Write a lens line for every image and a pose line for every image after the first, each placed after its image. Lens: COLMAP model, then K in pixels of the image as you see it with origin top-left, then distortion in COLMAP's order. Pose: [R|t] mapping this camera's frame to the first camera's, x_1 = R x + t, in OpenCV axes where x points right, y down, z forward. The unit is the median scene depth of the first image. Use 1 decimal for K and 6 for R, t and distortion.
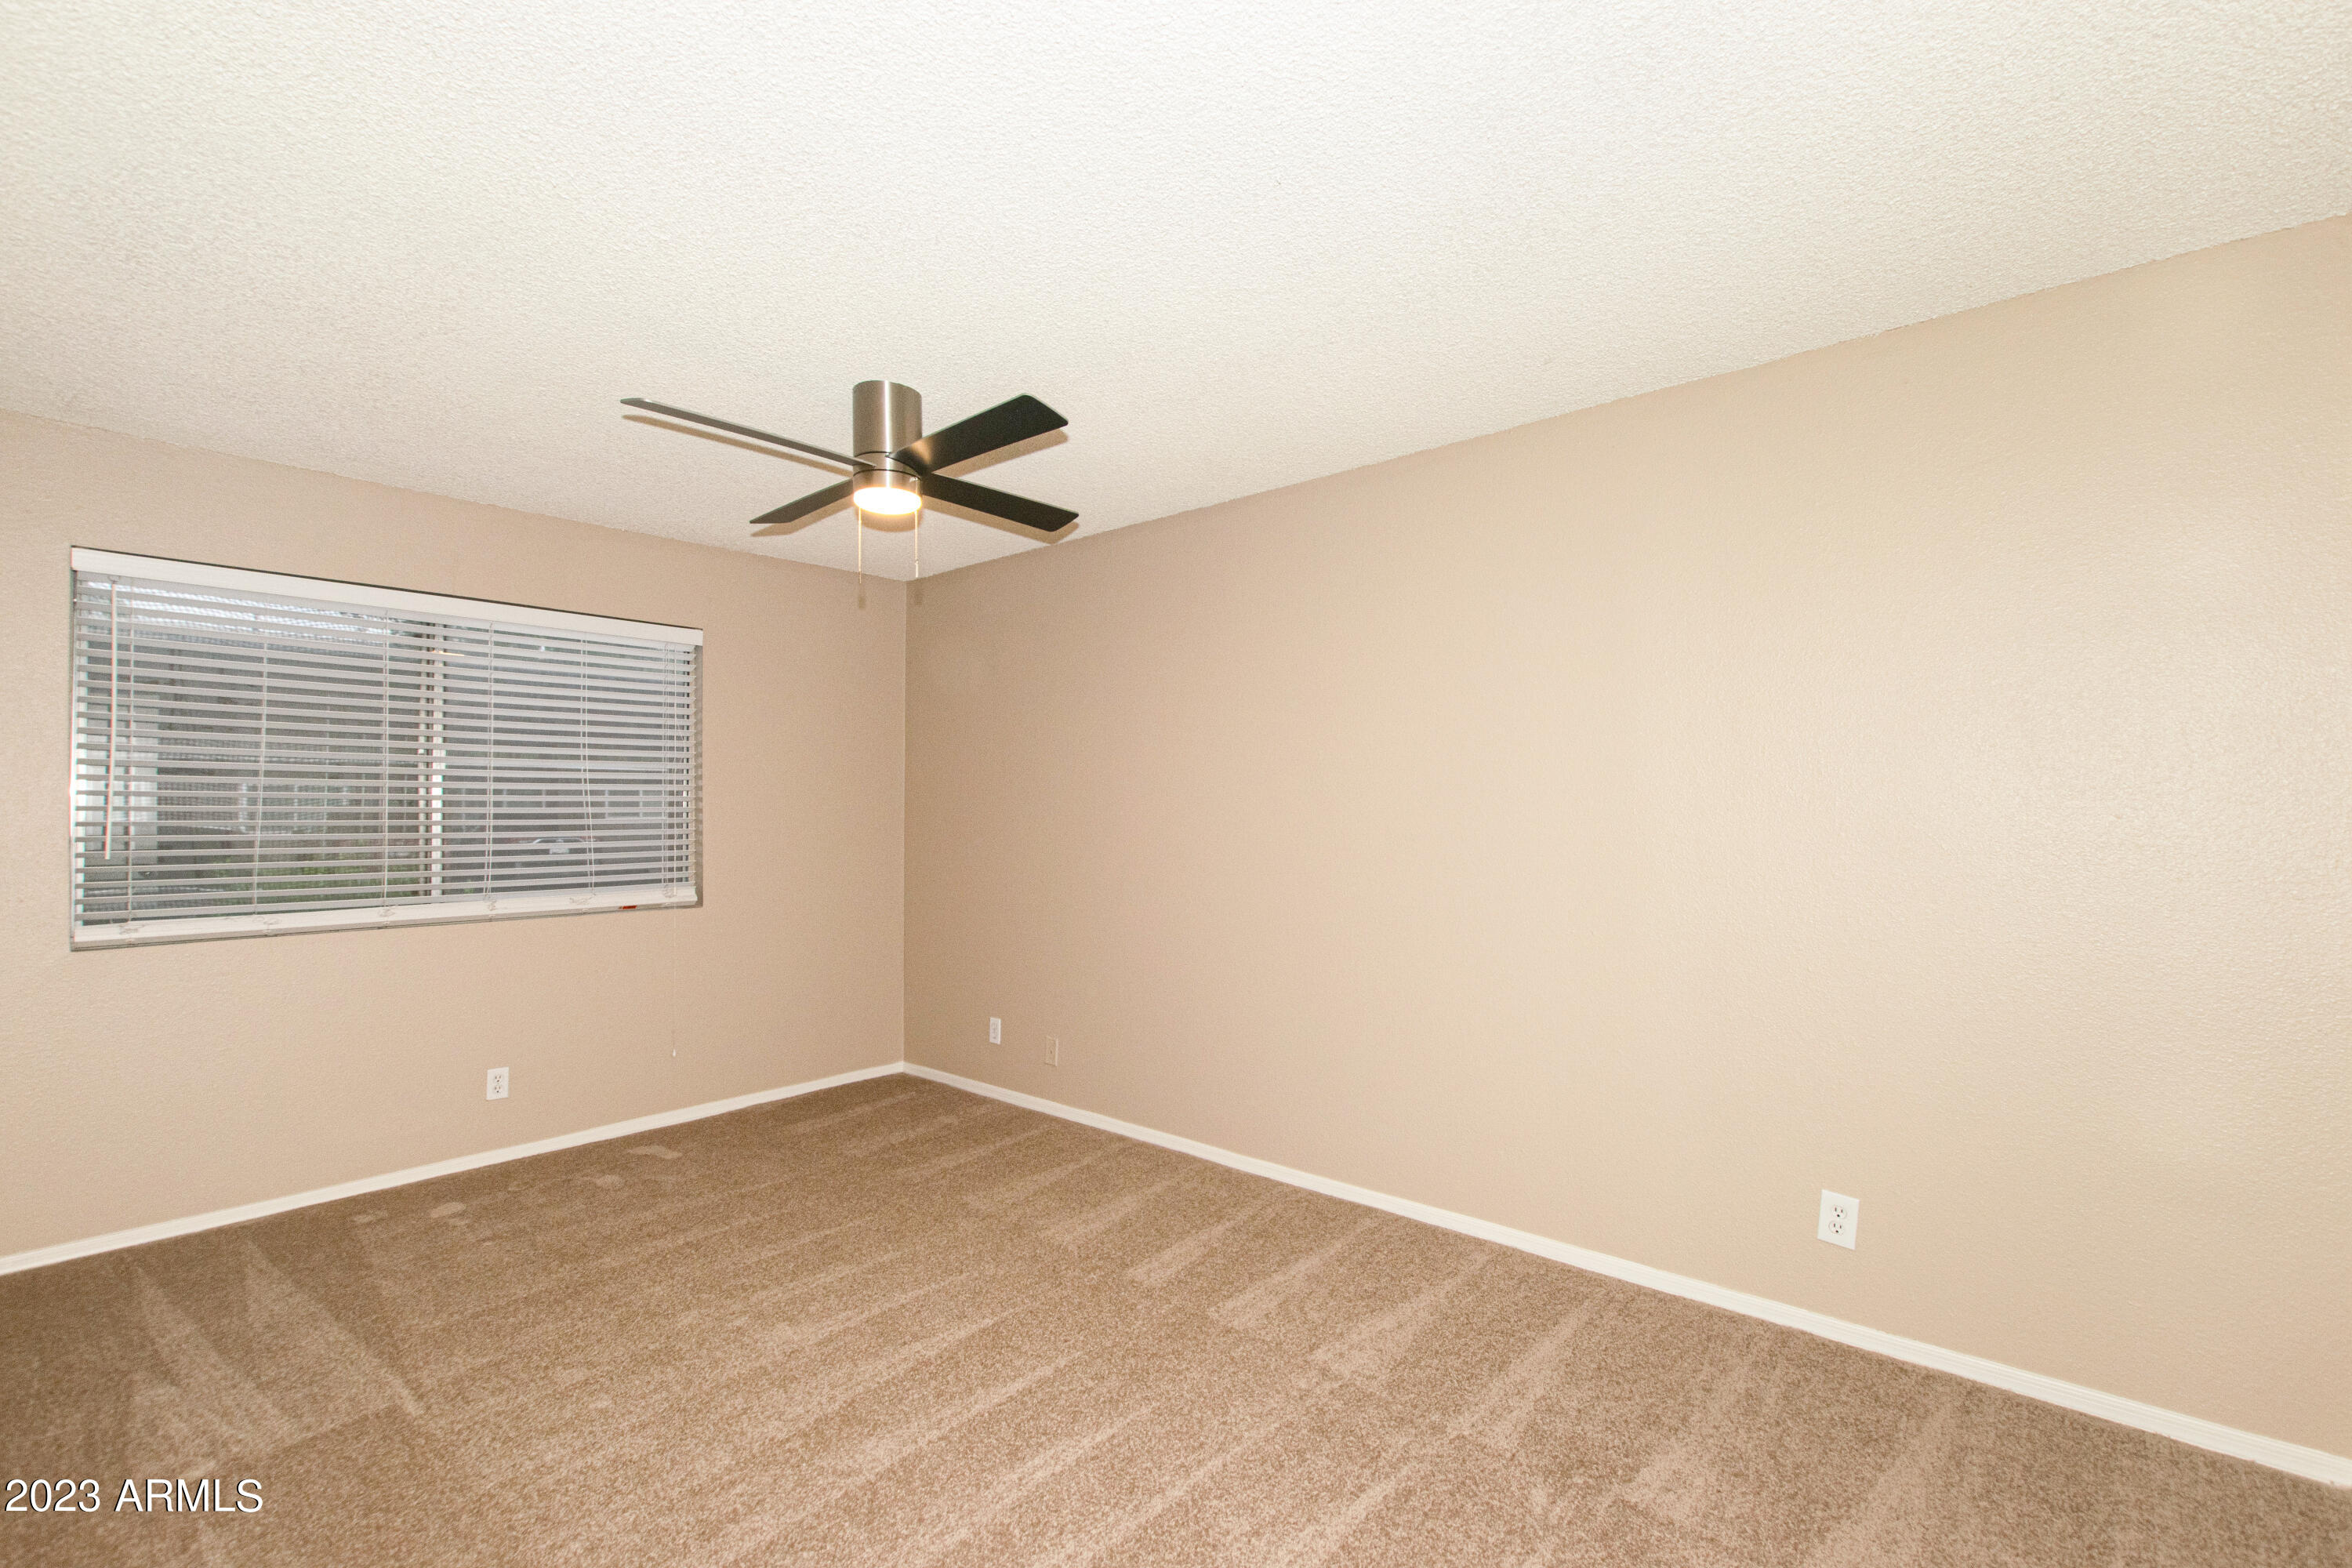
lens RADIAL K [[1102.0, 0, 1176.8], [0, 1102.0, 810.3], [0, 0, 1]] dist [-0.001178, -0.000020]
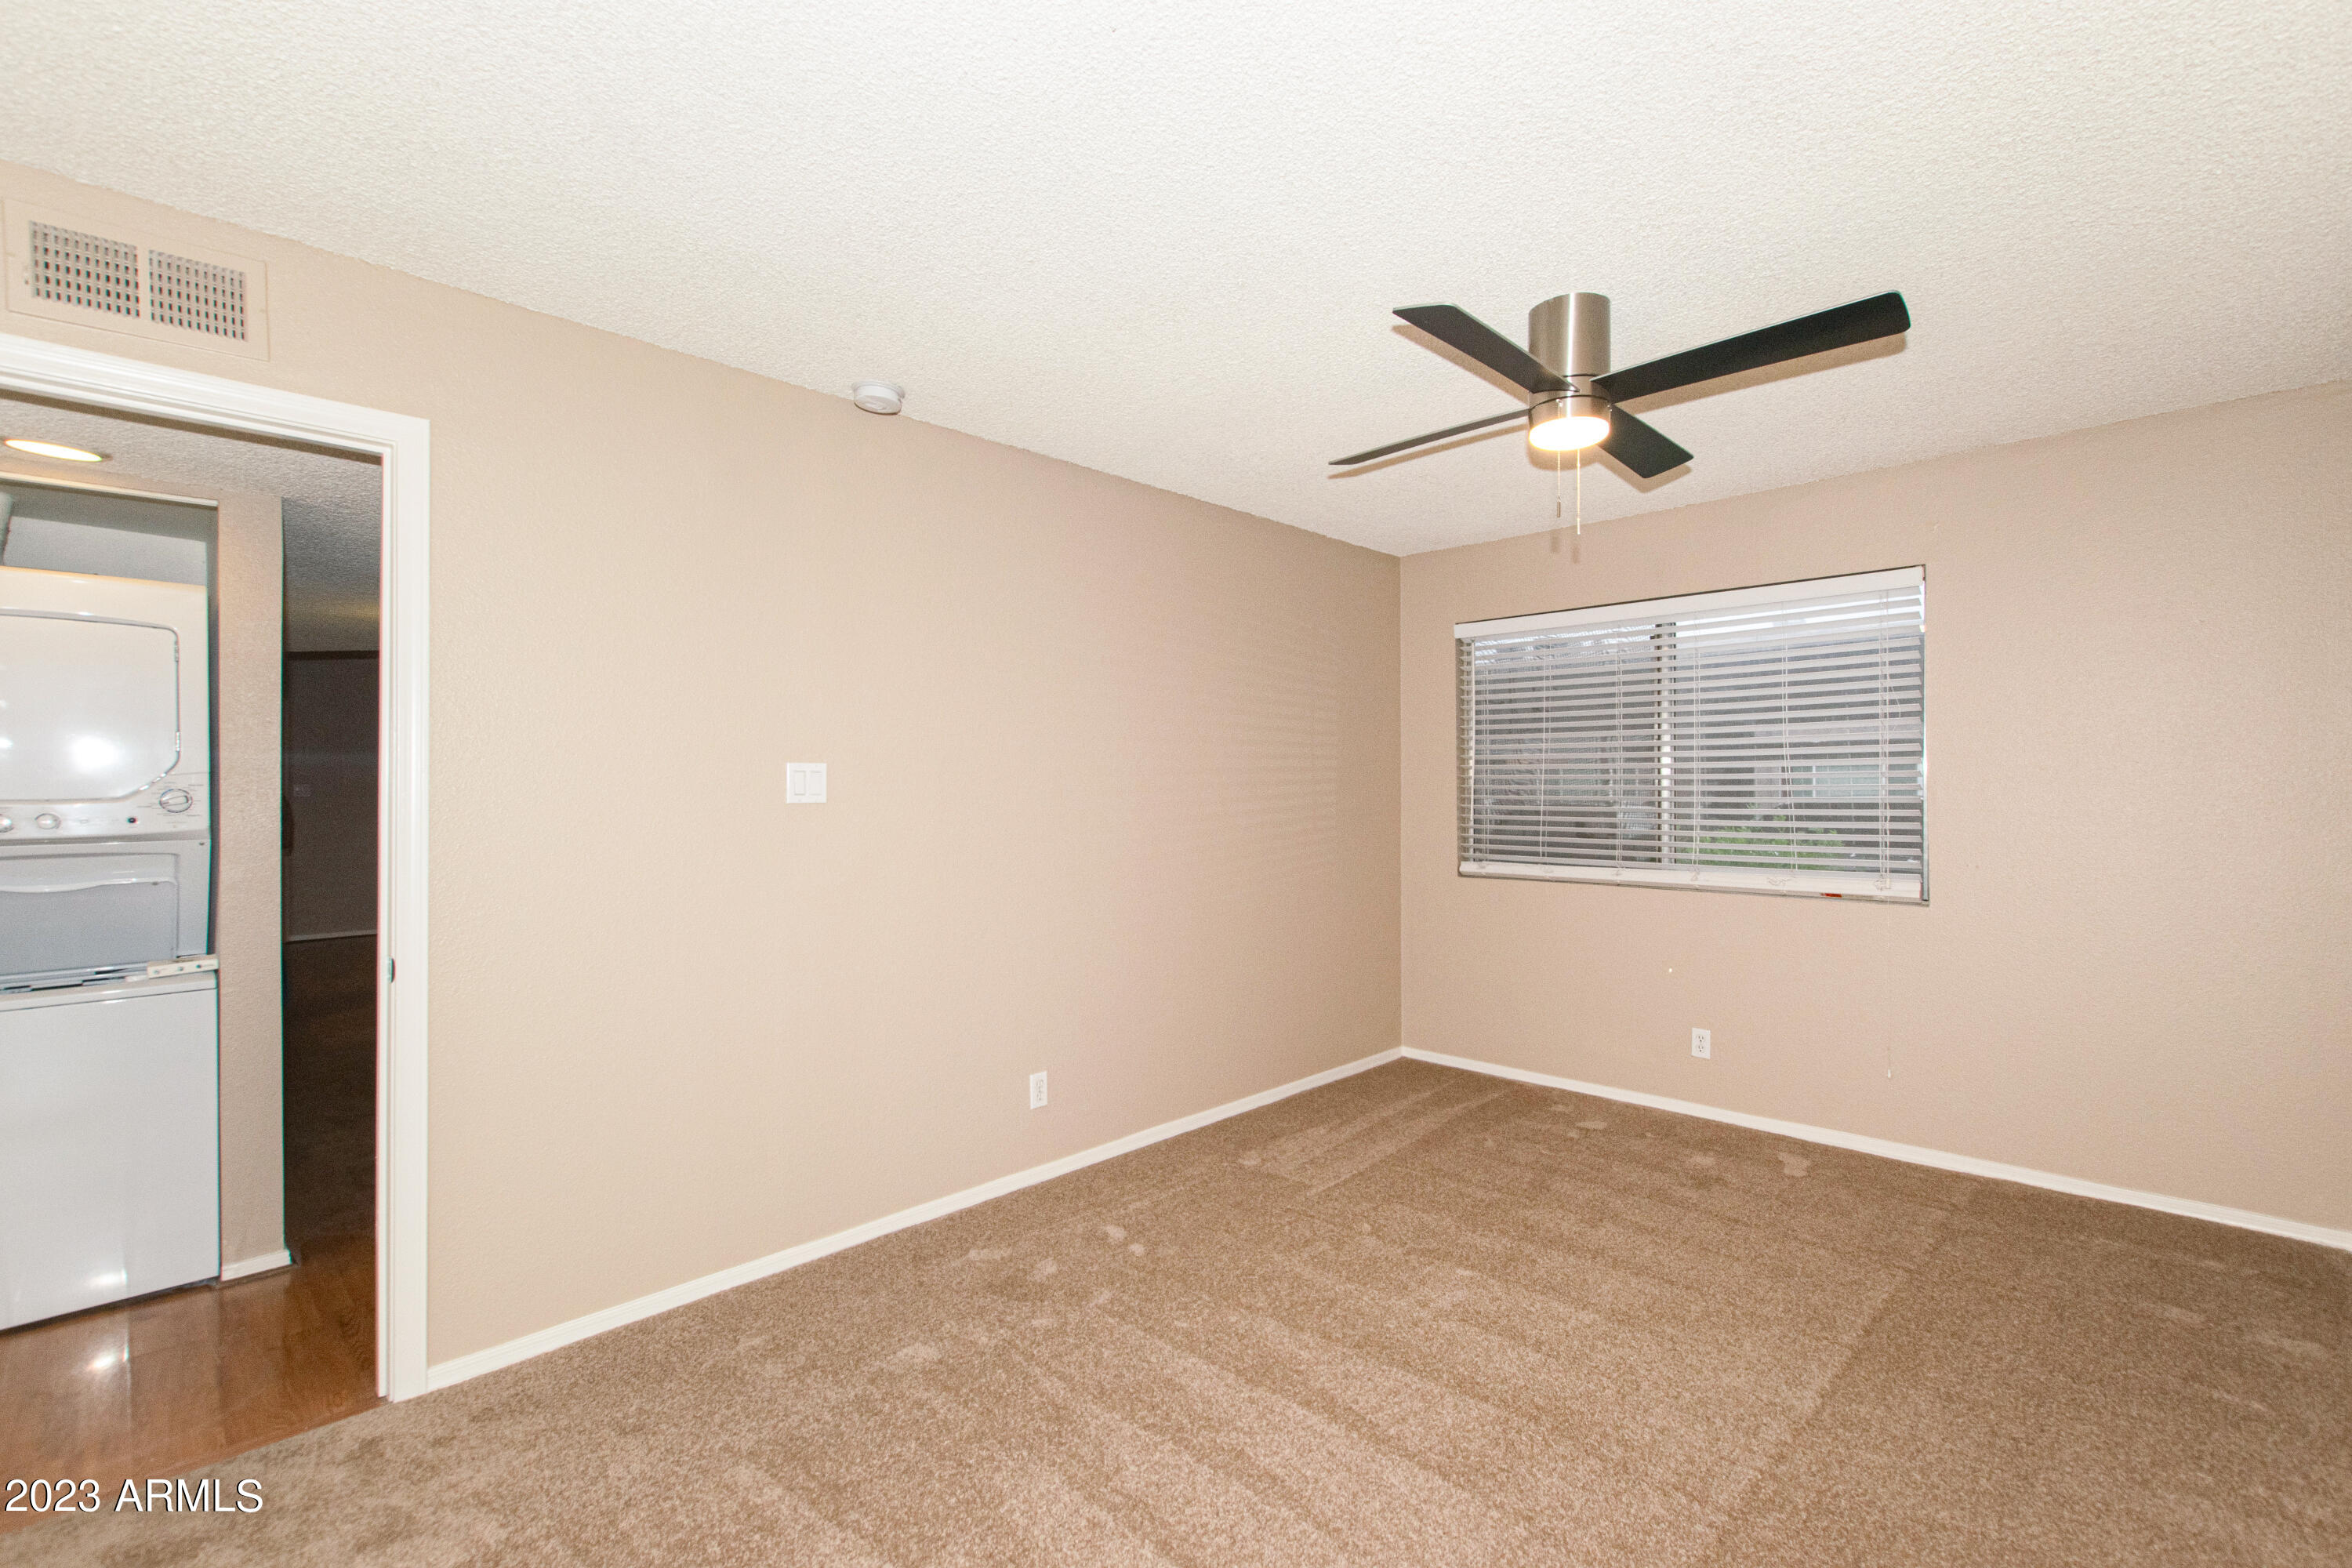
lens RADIAL K [[1081.4, 0, 1176.0], [0, 1081.4, 784.0], [0, 0, 1]] dist [-0.020251, 0.000064]
pose [[-0.122688, -0.005749, -0.992429, 0.548286], [-0.000760, 0.999983, -0.005699, 0.002659], [0.992445, 0.000055, -0.122691, 0.706128]]
